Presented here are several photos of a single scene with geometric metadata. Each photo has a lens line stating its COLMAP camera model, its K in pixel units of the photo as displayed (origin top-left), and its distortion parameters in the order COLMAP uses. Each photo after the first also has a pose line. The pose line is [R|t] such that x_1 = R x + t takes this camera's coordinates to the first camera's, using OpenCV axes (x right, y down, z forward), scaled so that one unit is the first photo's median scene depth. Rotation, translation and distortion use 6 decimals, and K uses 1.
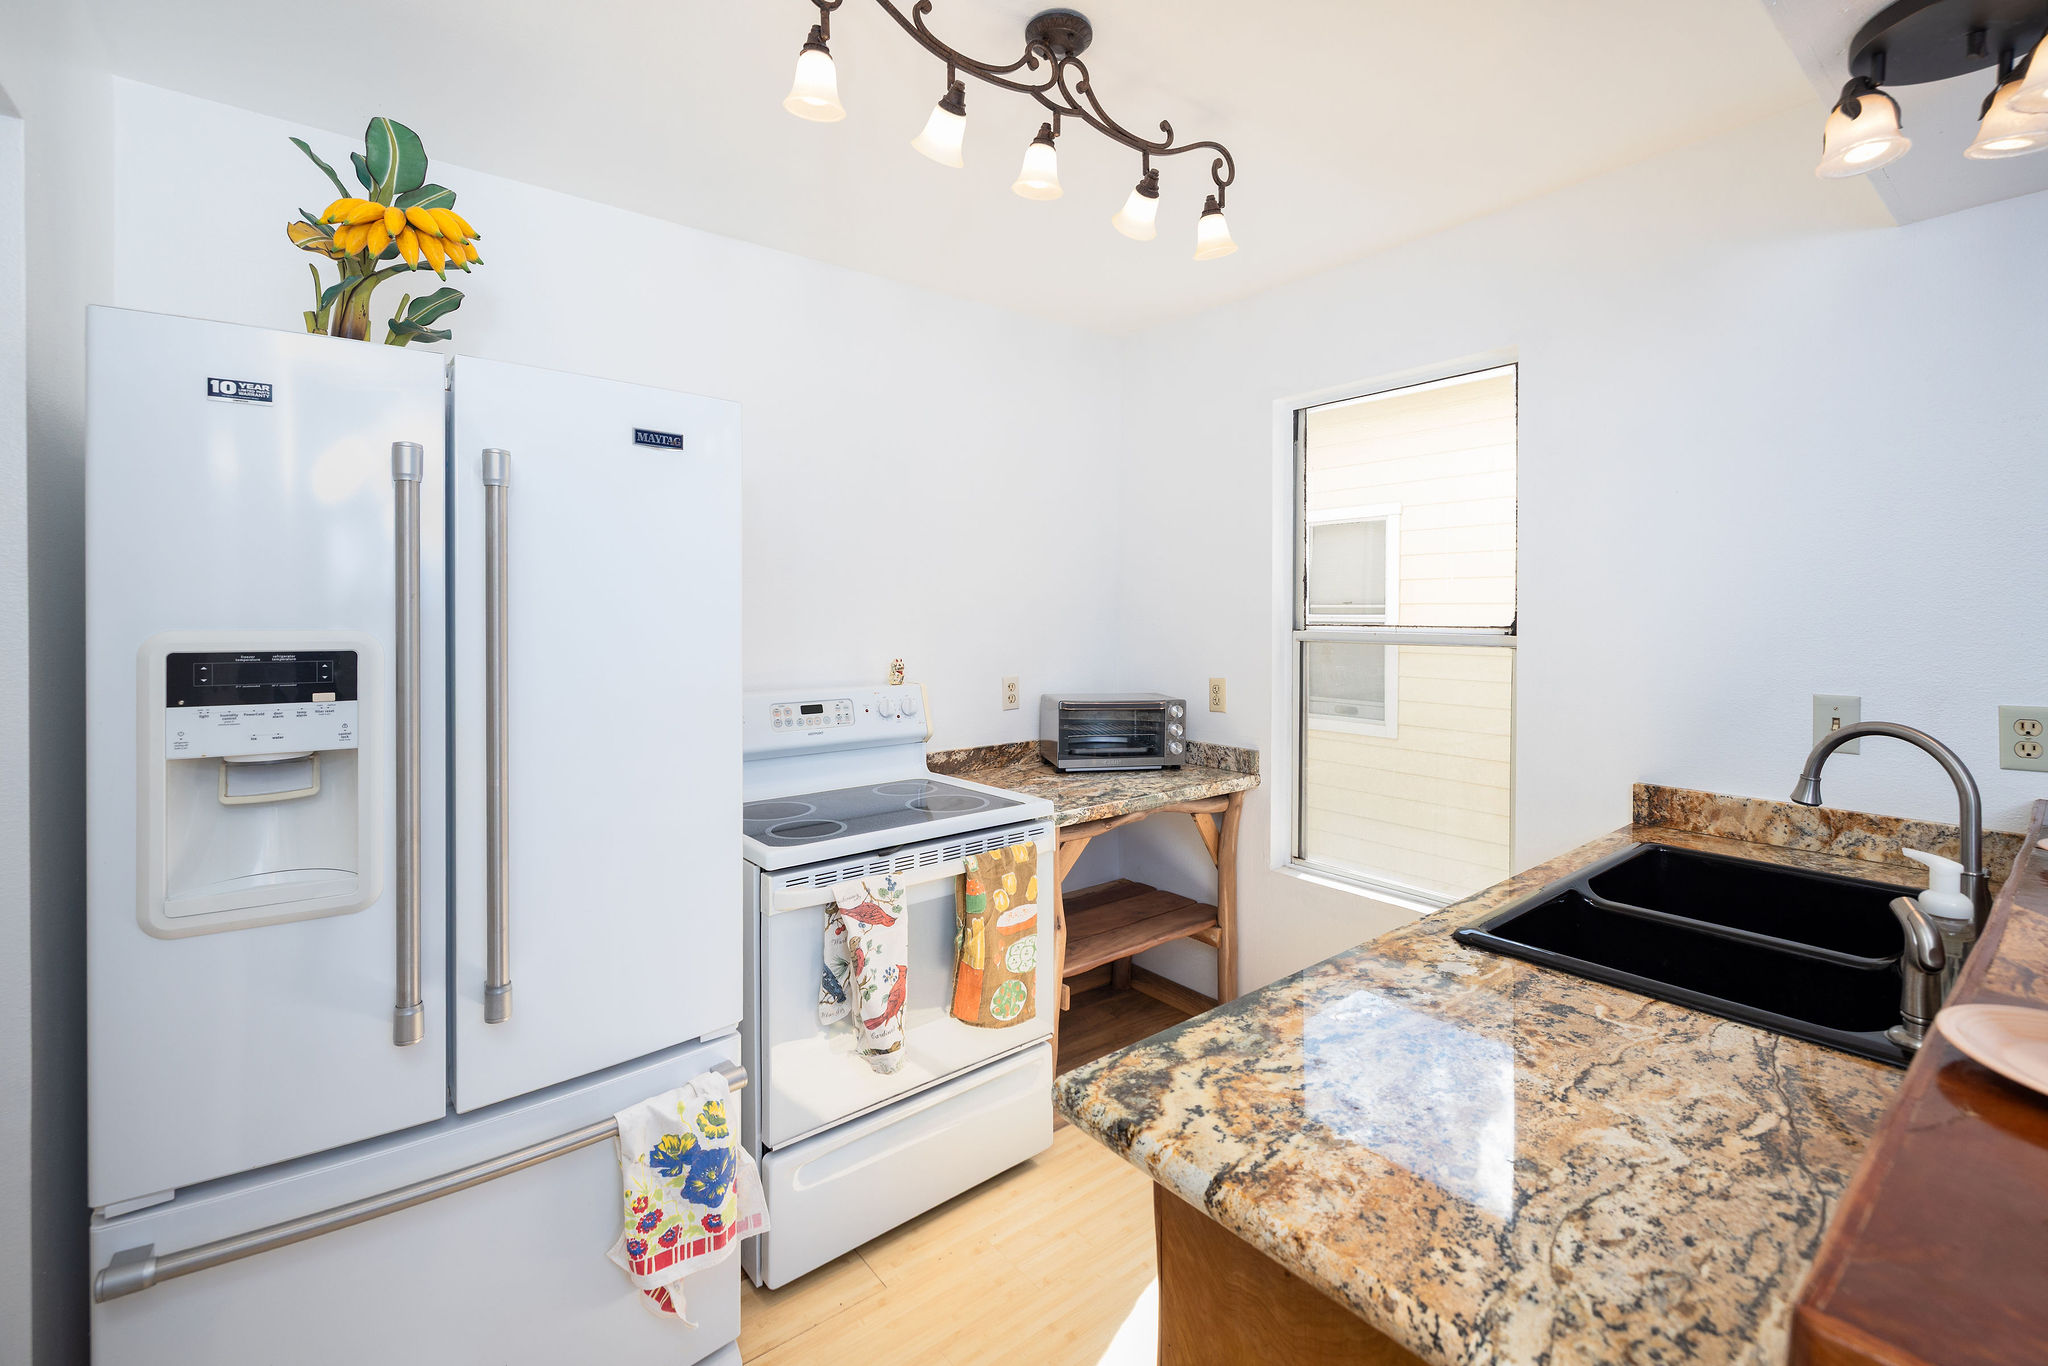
lens RADIAL K [[866.2, 0, 1011.4], [0, 866.2, 619.4], [0, 0, 1]] dist [0.000946, 0.000348]
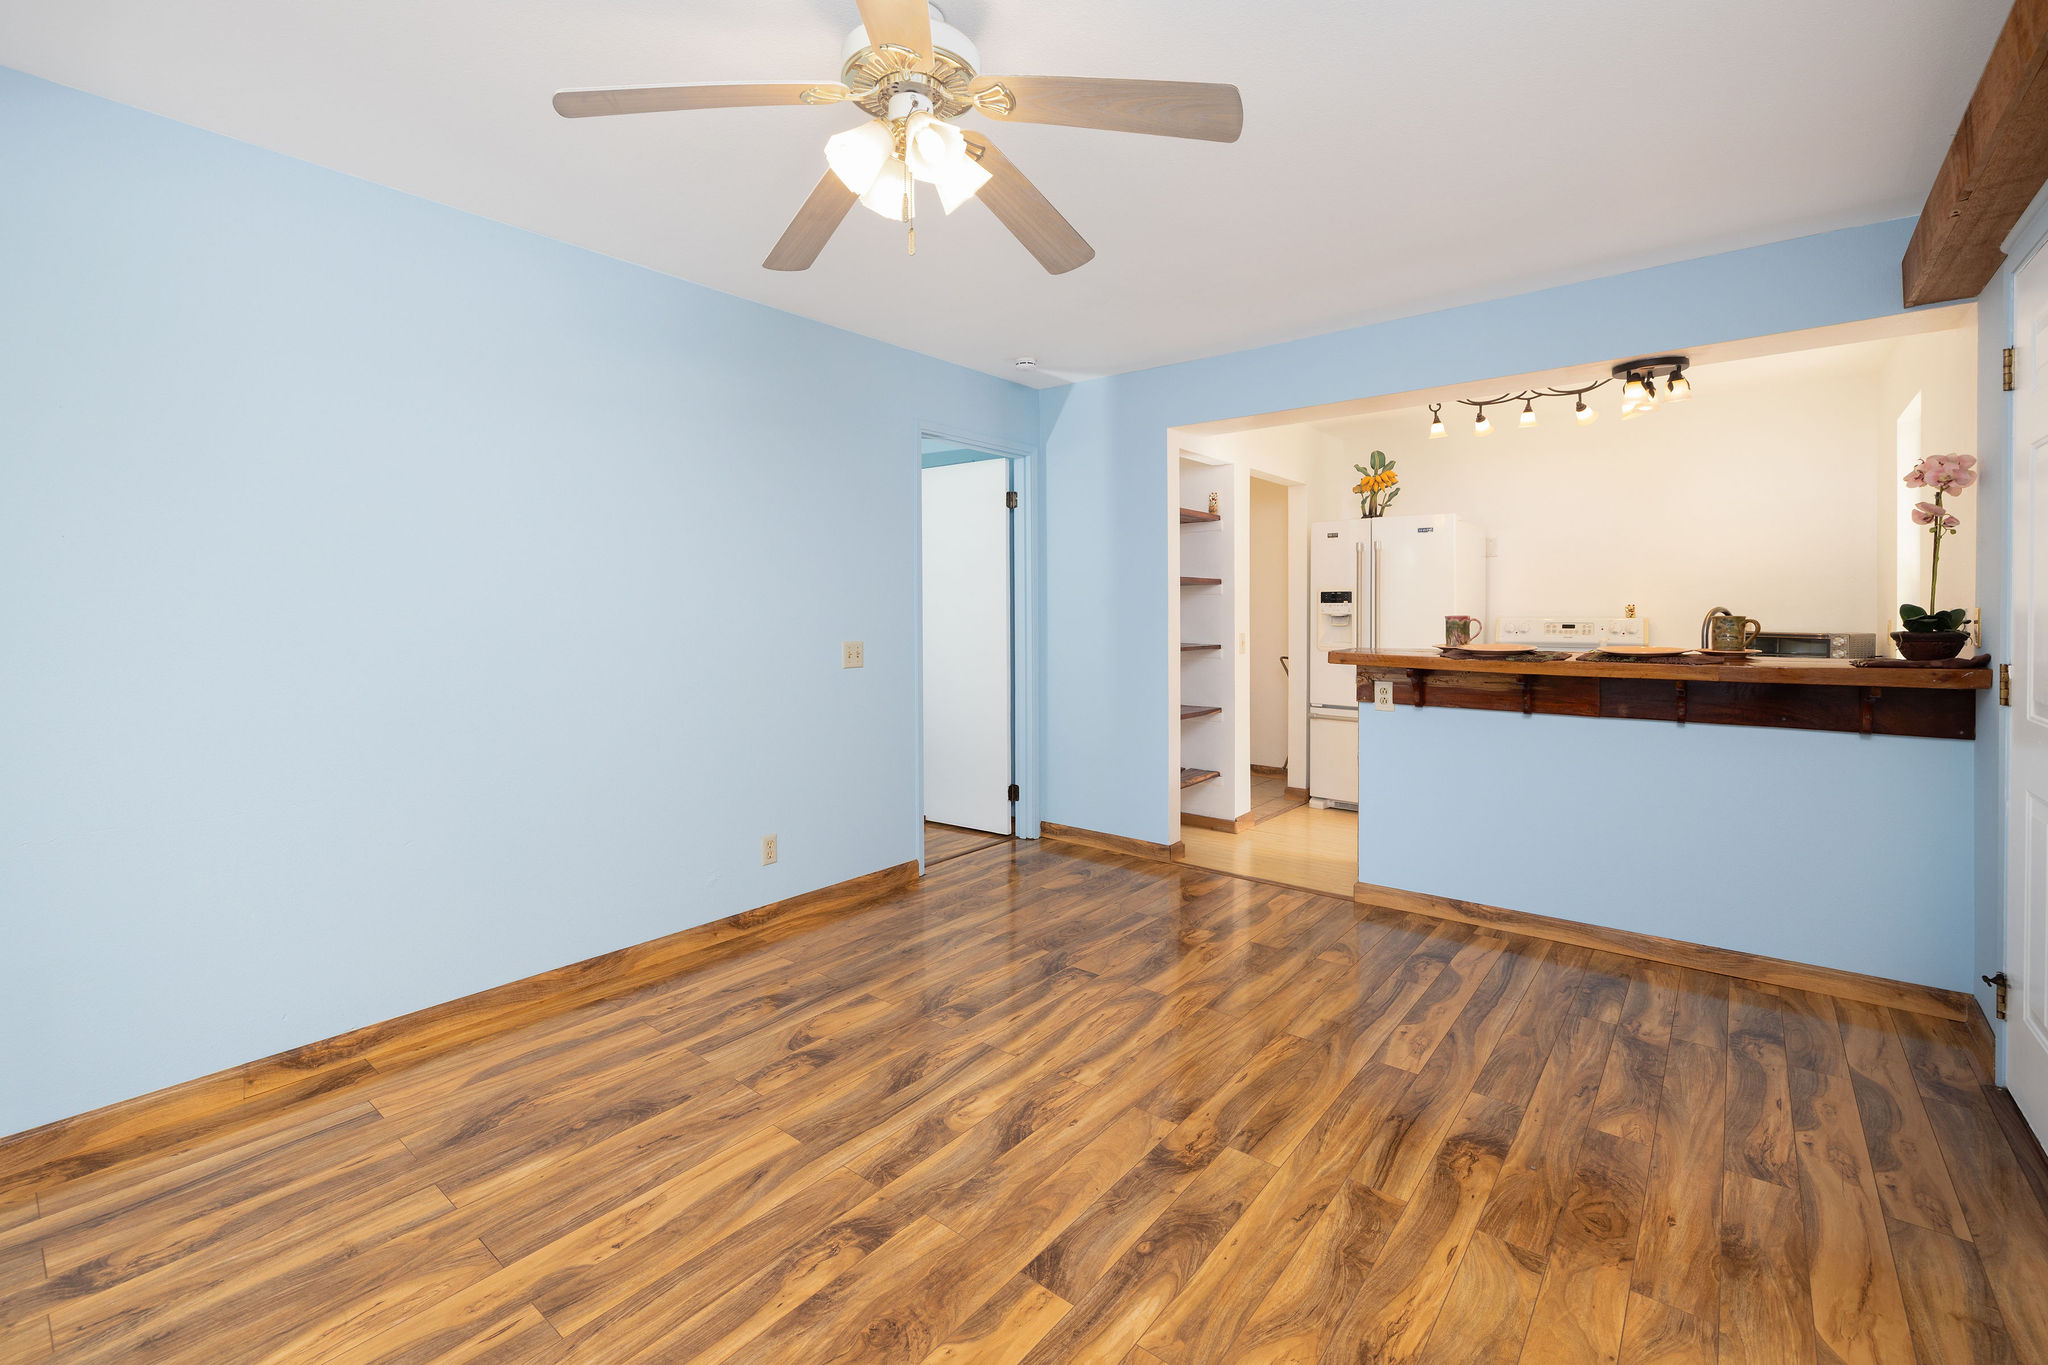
lens RADIAL K [[893.9, 0, 1036.5], [0, 893.9, 613.8], [0, 0, 1]] dist [0.000297, 0.000168]
pose [[0.237409, 0.002192, -0.971407, 3.904050], [-0.002178, 0.999996, 0.001724, 0.173810], [0.971407, 0.001707, 0.237413, -1.941495]]
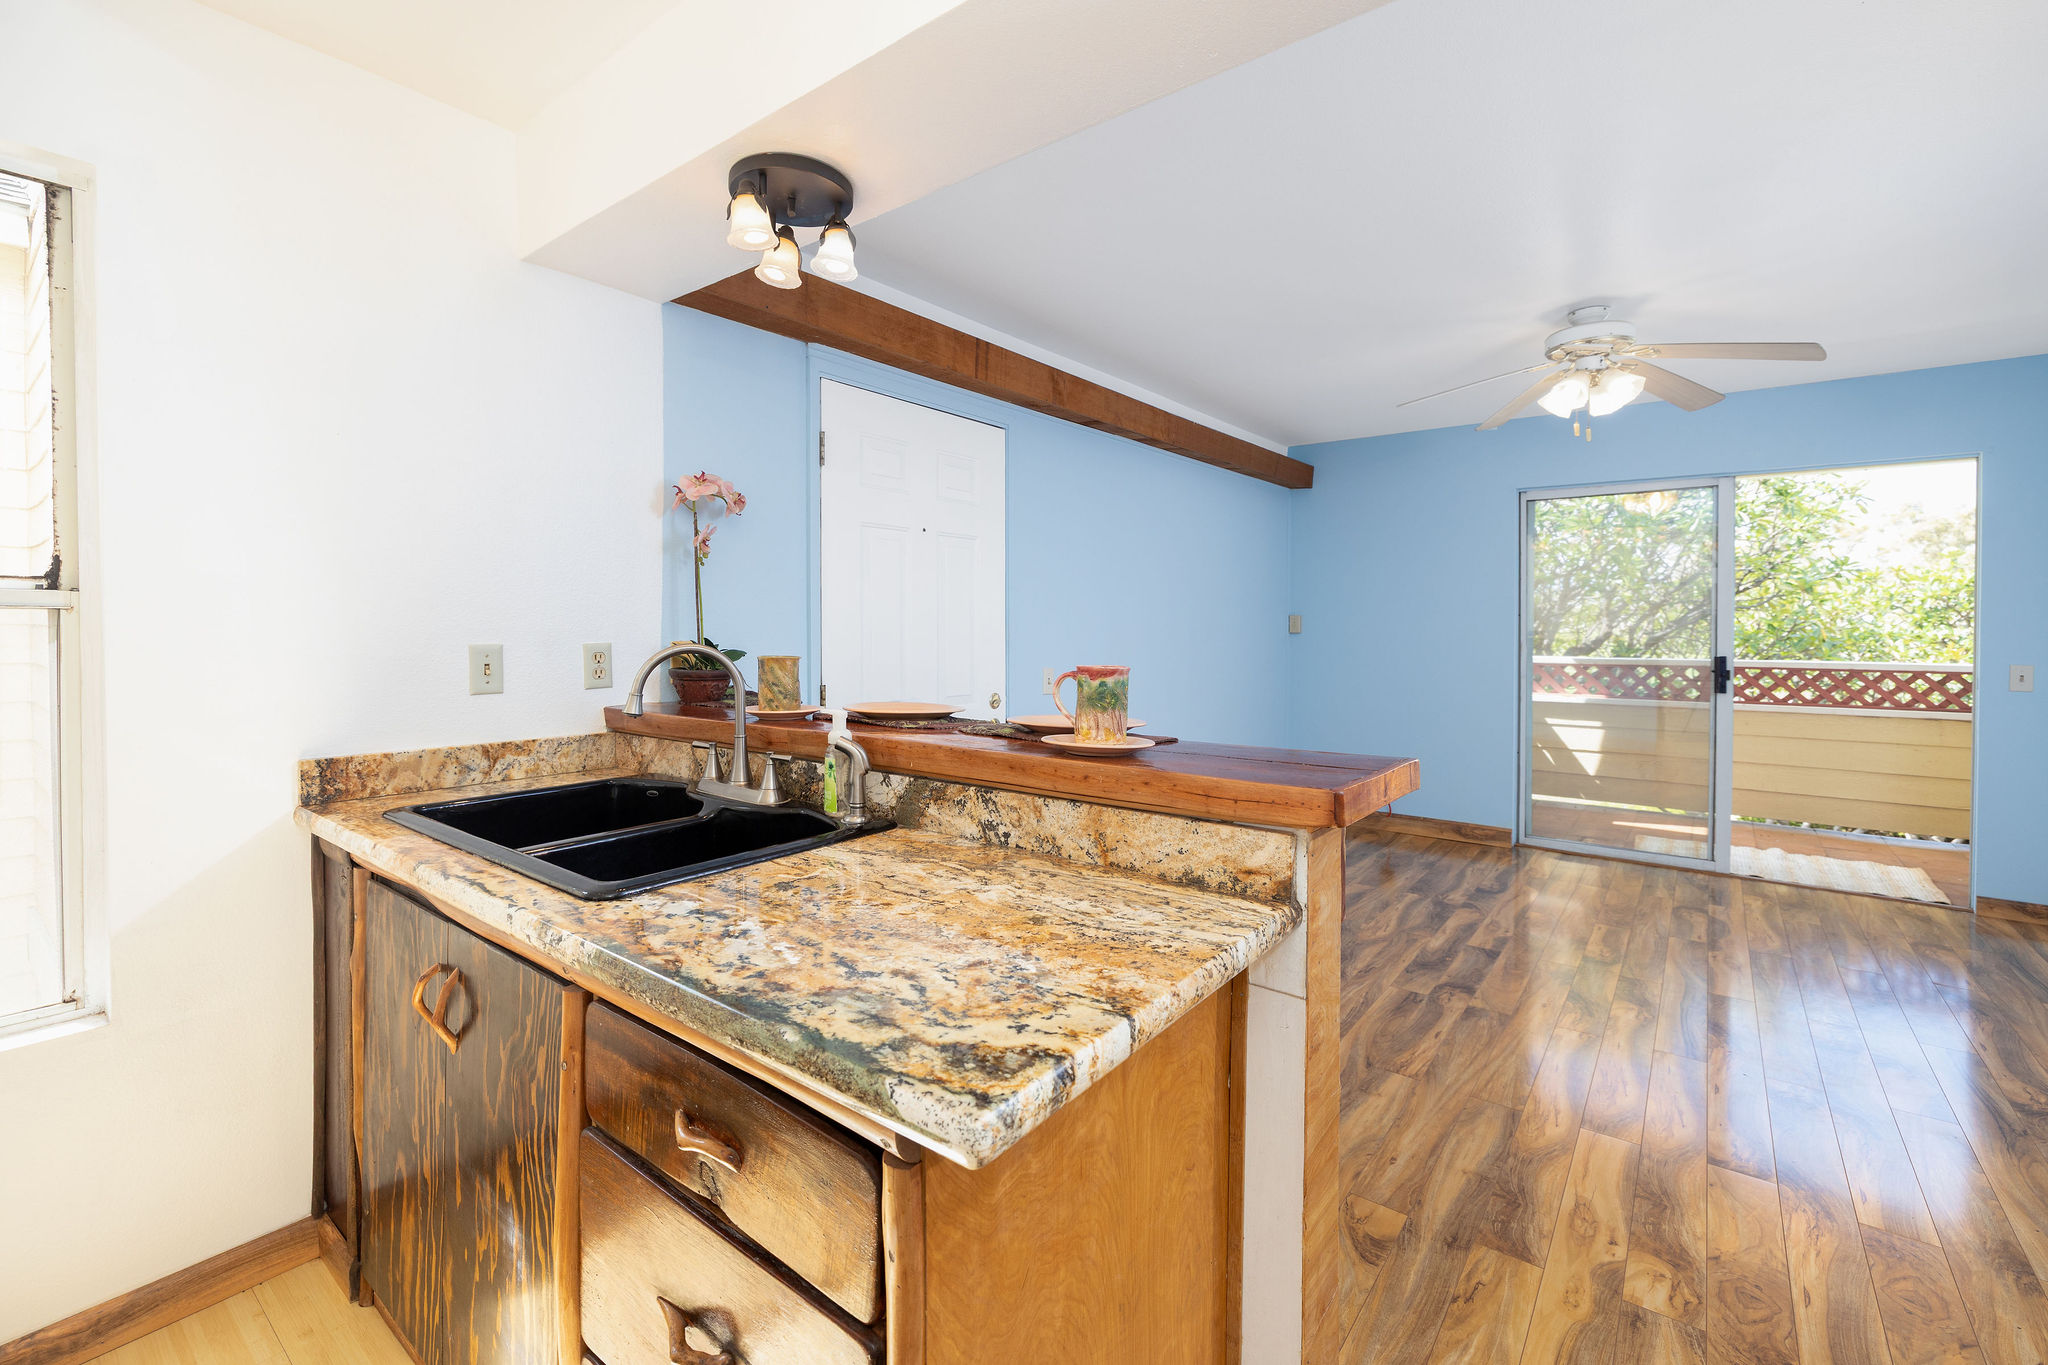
lens RADIAL K [[857.3, 0, 1027.4], [0, 857.3, 637.7], [0, 0, 1]] dist [-0.000787, 0.000121]
pose [[-0.230534, -0.013749, 0.972967, -0.574435], [0.003106, 0.999885, 0.014866, 0.116671], [-0.973059, 0.006449, -0.230465, 1.023433]]
